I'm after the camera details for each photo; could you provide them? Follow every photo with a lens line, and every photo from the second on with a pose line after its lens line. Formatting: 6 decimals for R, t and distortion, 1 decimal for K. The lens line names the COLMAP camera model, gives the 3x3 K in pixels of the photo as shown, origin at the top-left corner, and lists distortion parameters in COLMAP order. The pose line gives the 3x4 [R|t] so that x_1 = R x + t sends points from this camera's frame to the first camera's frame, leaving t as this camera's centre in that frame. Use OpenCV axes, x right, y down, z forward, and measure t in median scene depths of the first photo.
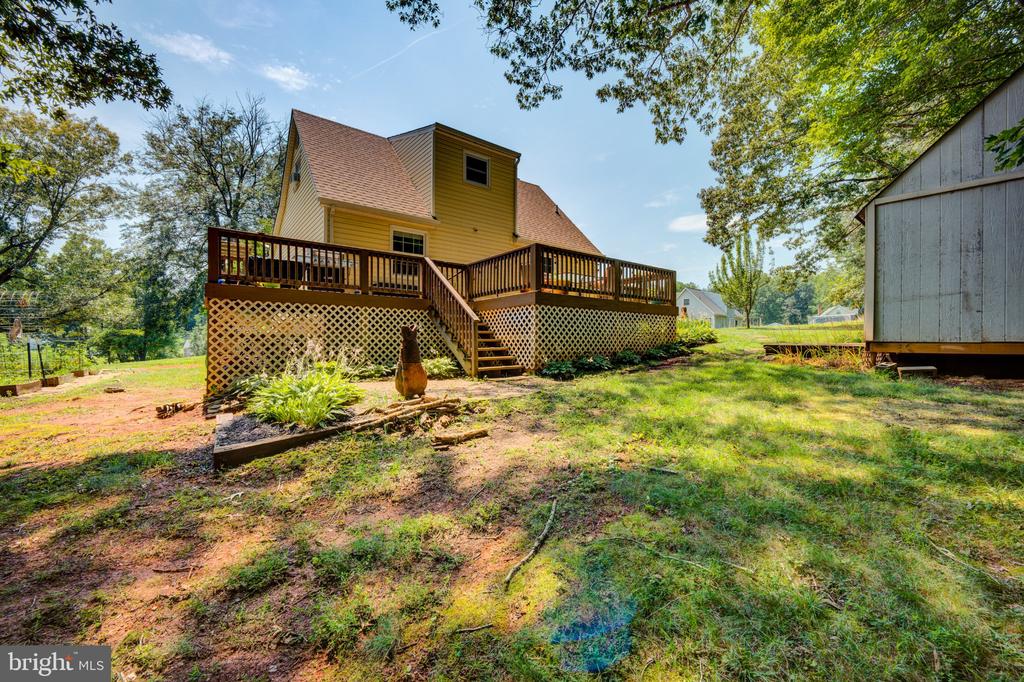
lens RADIAL K [[416.3, 0, 512.1], [0, 416.3, 338.9], [0, 0, 1]] dist [-0.009213, -0.000351]
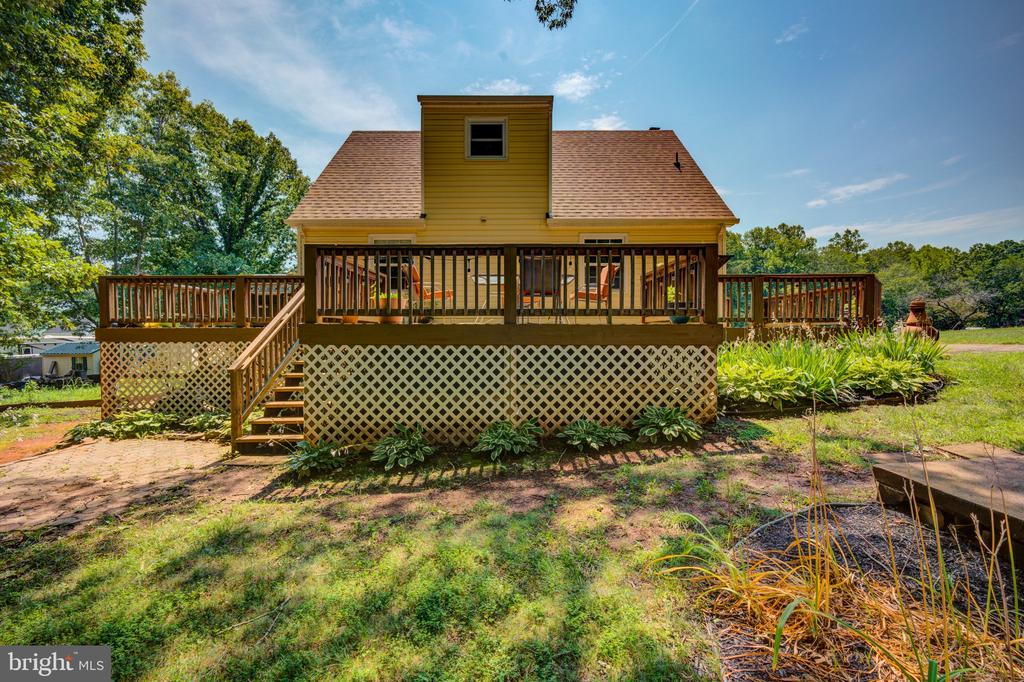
lens RADIAL K [[416.3, 0, 512.1], [0, 416.3, 338.9], [0, 0, 1]] dist [-0.009213, -0.000351]
pose [[0.770173, 0.021644, -0.637468, 0.430436], [-0.002060, 0.999503, 0.031448, -0.069527], [0.637832, -0.022907, 0.769835, 0.439490]]
